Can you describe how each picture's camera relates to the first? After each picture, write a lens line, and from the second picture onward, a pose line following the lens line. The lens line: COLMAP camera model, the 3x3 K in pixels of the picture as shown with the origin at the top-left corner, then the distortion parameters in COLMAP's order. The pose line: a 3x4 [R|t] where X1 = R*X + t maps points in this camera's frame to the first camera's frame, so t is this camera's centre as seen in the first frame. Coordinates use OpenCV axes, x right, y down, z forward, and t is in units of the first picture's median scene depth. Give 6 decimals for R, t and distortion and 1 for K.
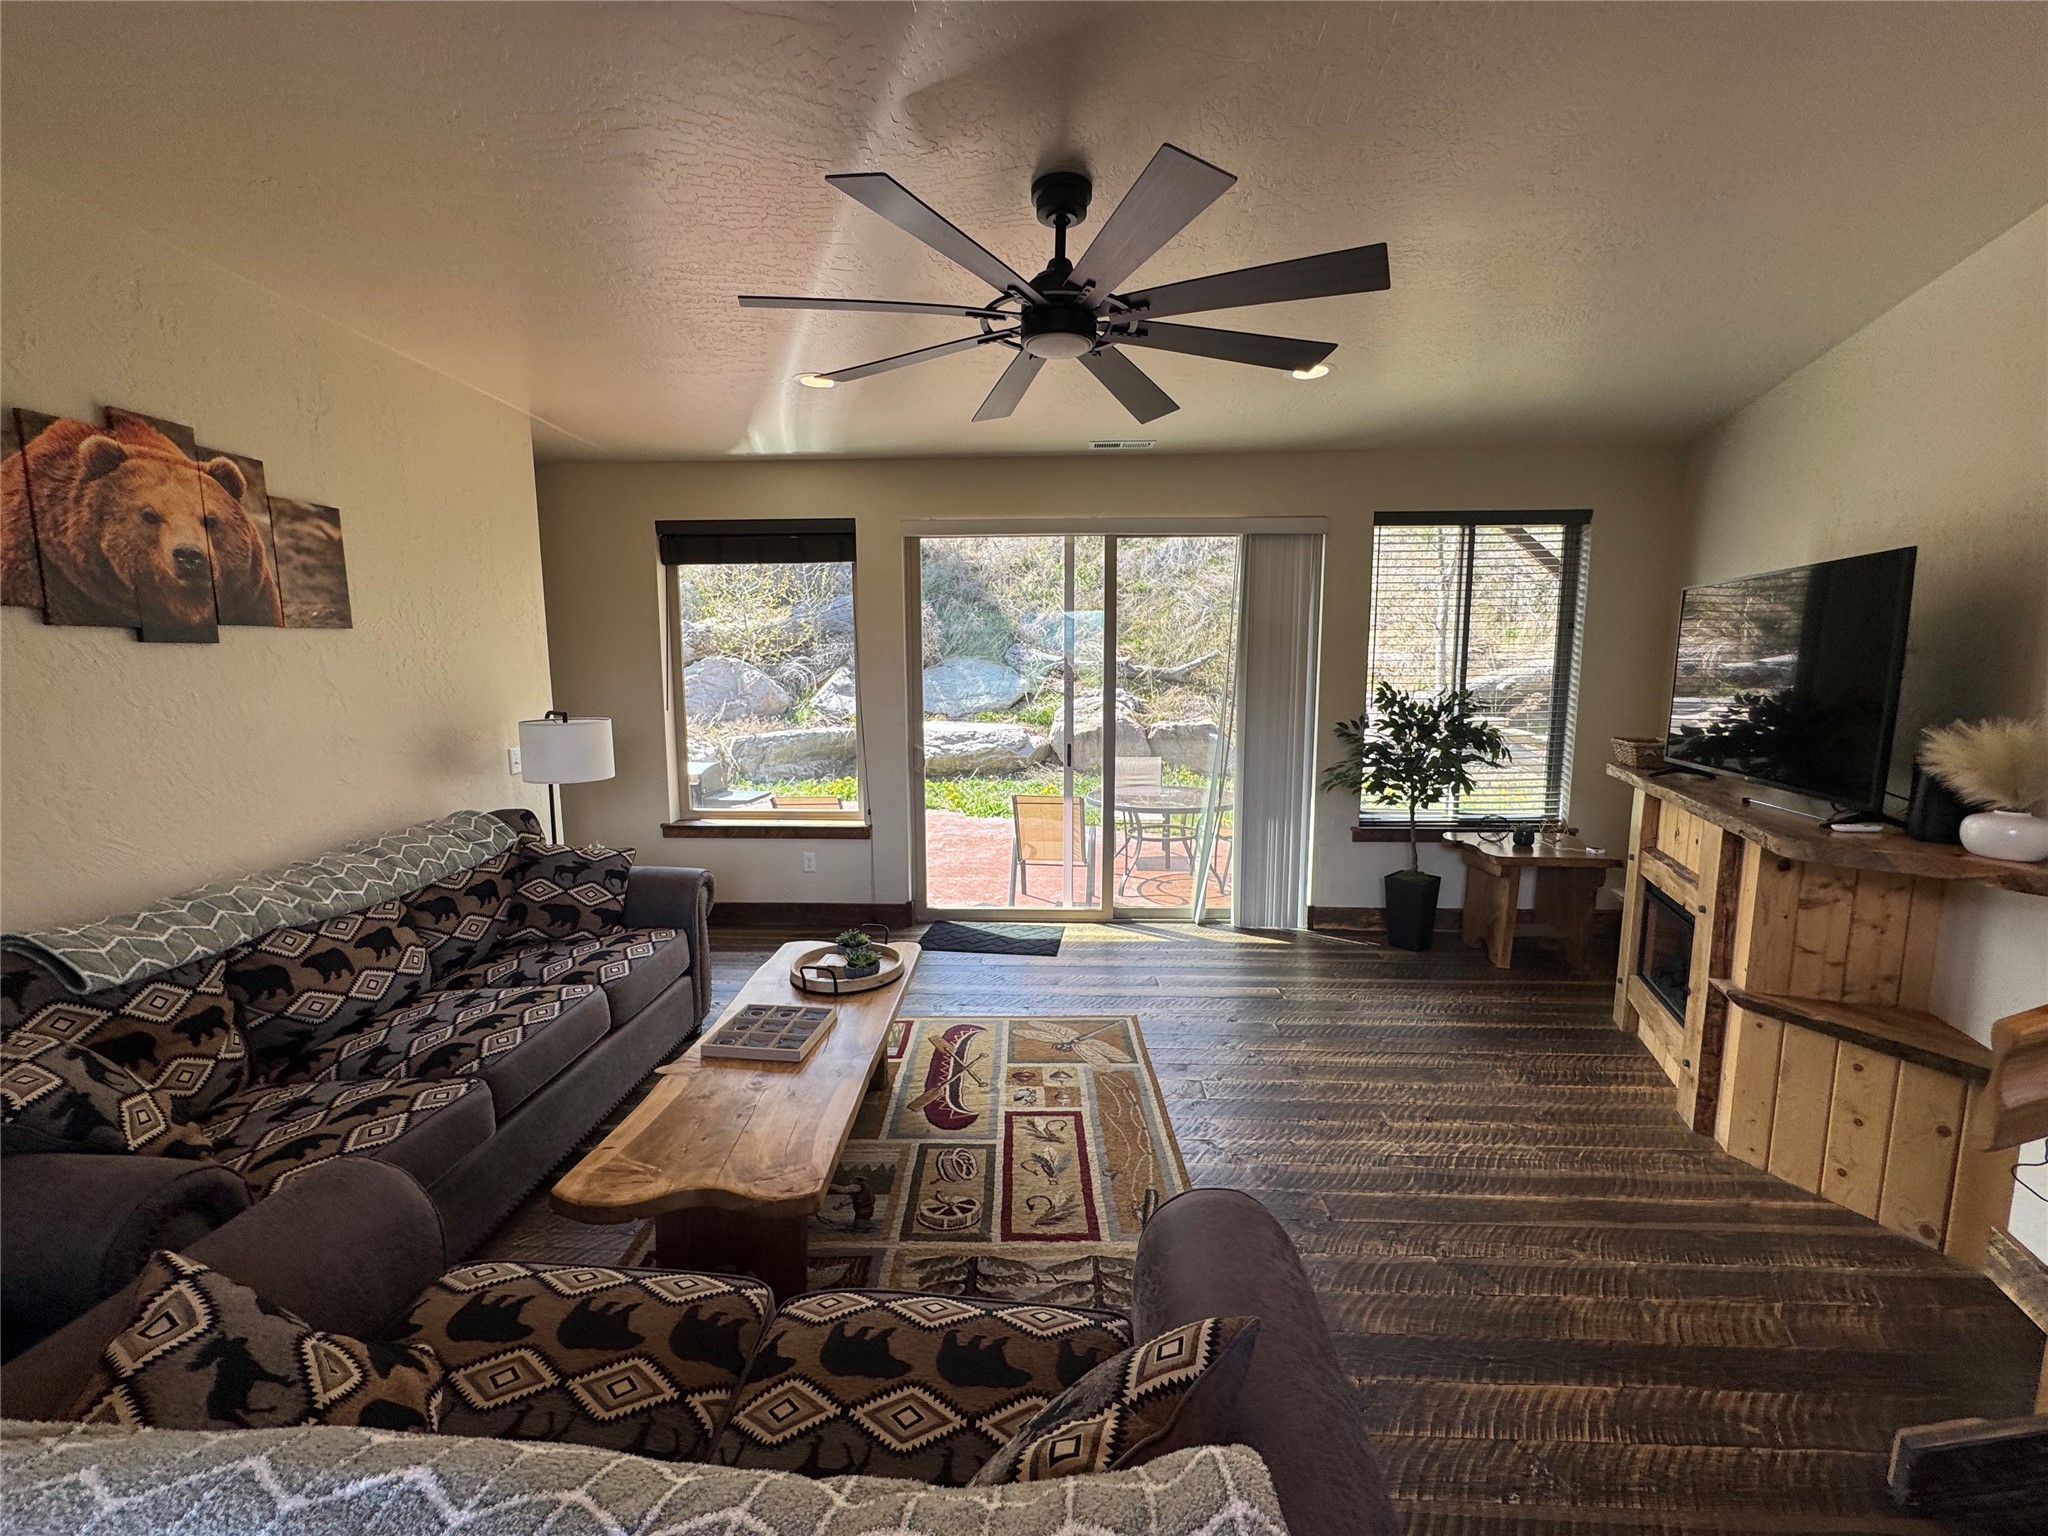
lens RADIAL K [[816.8, 0, 1024.5], [0, 816.8, 766.1], [0, 0, 1]] dist [-0.002361, 0.000091]
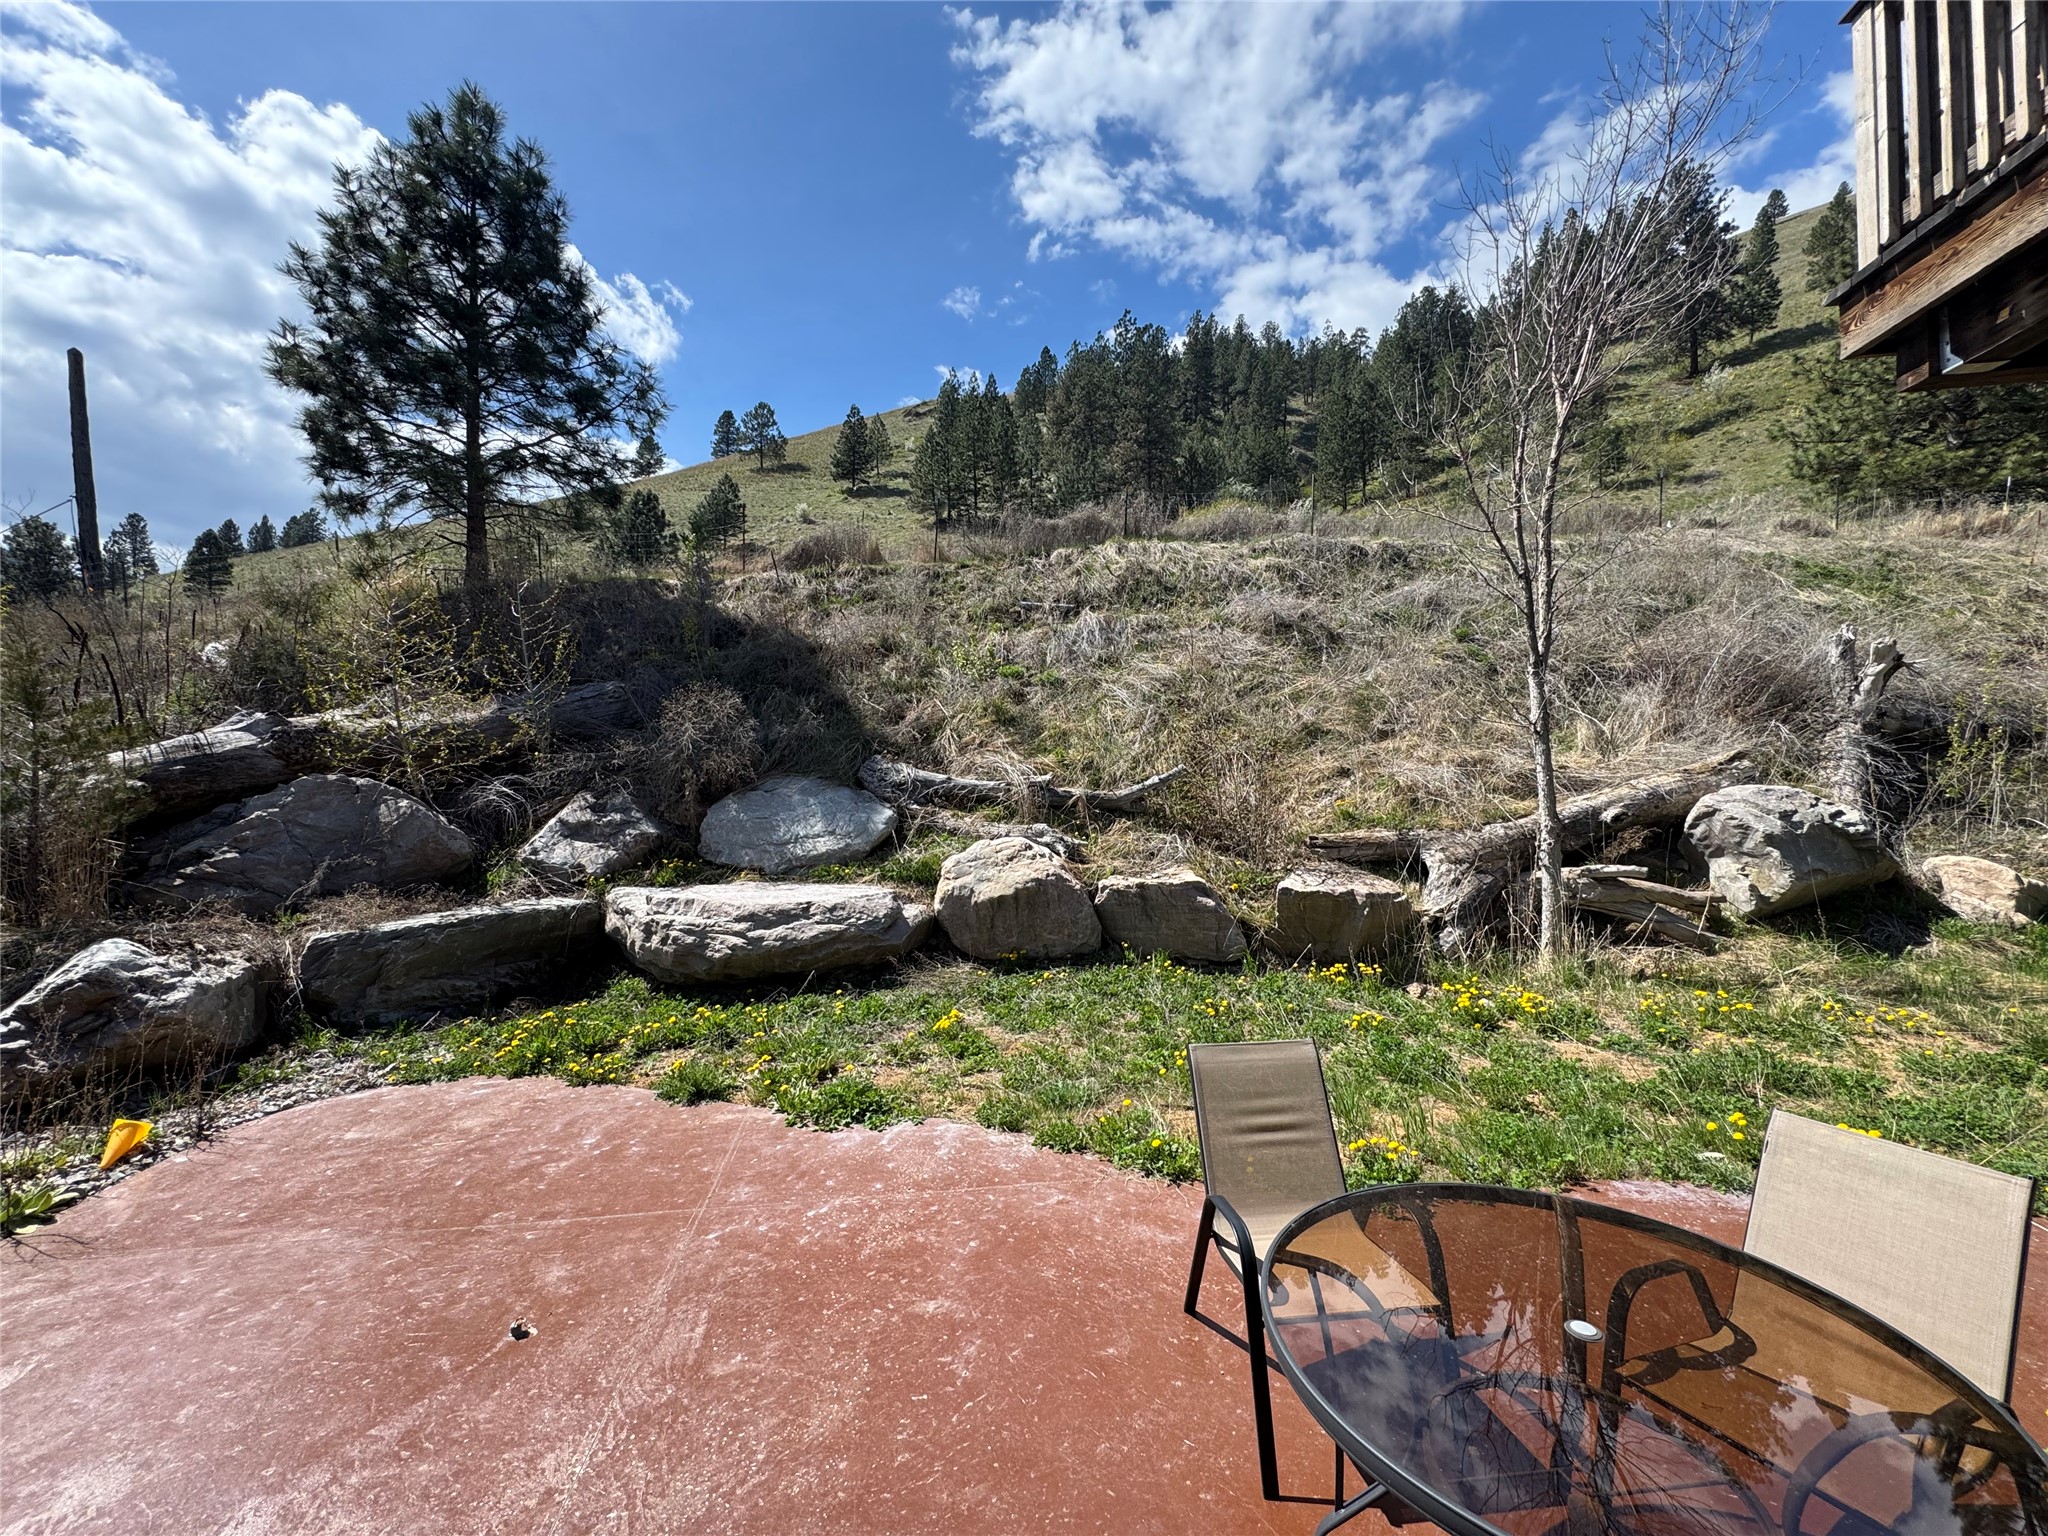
lens RADIAL K [[816.8, 0, 1024.5], [0, 816.8, 766.1], [0, 0, 1]] dist [-0.002361, 0.000091]
pose [[0.980803, 0.001085, 0.194996, -0.022036], [0.026700, 0.989819, -0.139803, -0.049393], [-0.193162, 0.142325, 0.970789, 0.365437]]
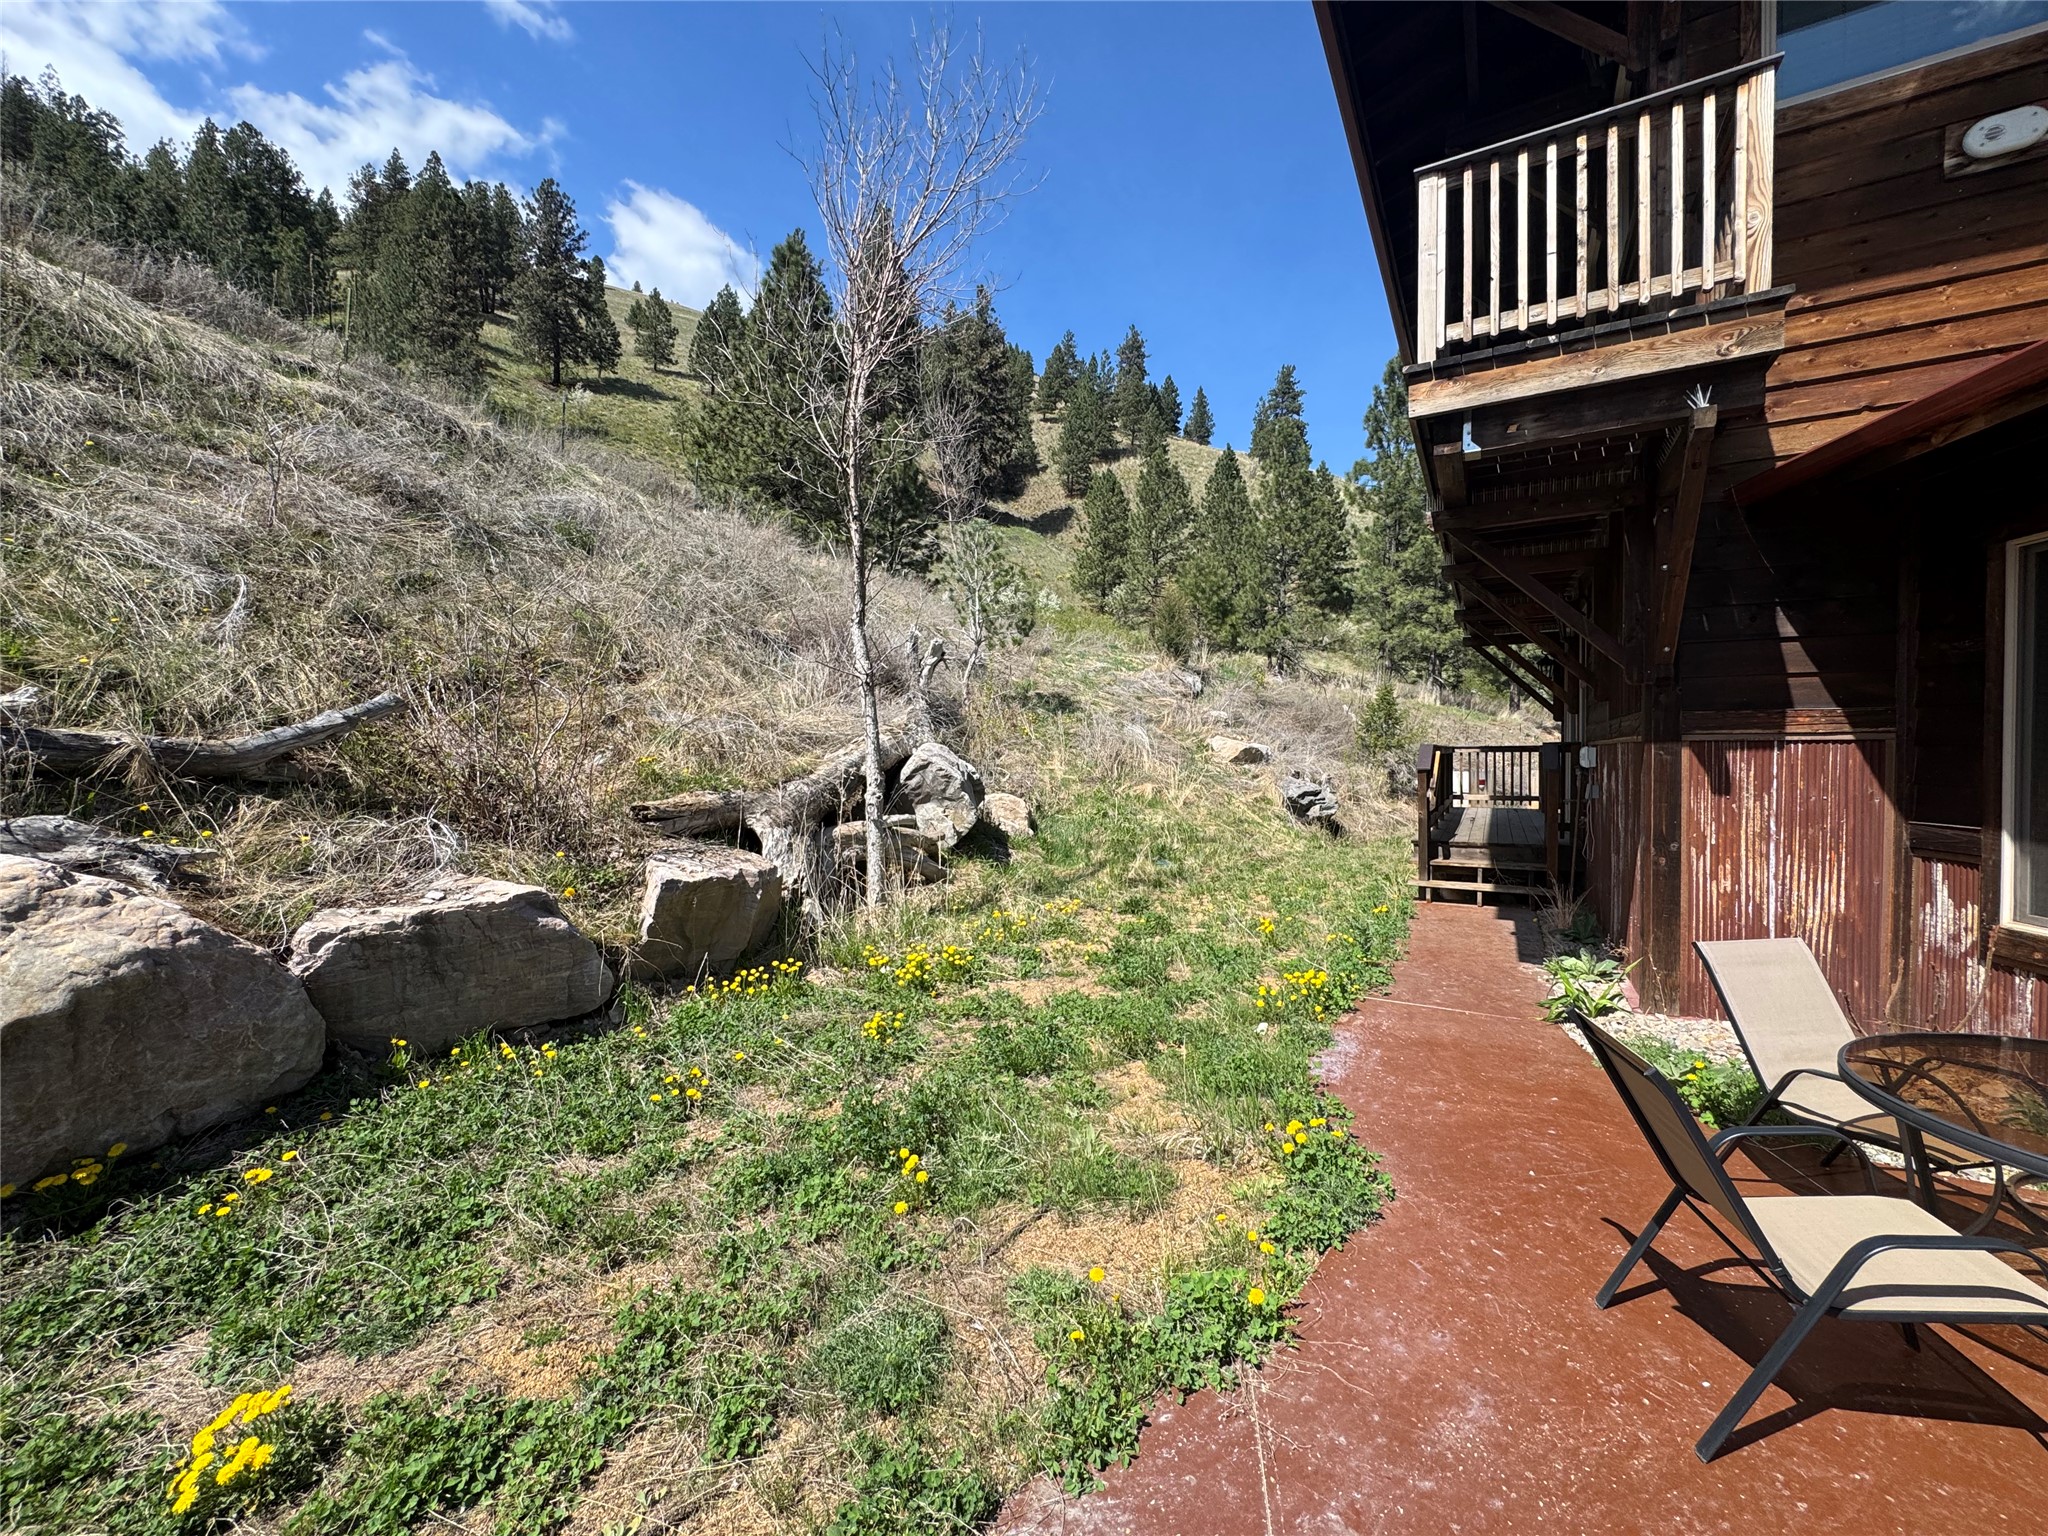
lens RADIAL K [[816.8, 0, 1024.5], [0, 816.8, 766.1], [0, 0, 1]] dist [-0.002361, 0.000091]
pose [[0.129434, -0.012857, 0.991505, -0.091688], [0.122671, 0.992442, -0.003144, -0.071040], [-0.983971, 0.122036, 0.130033, 0.658008]]
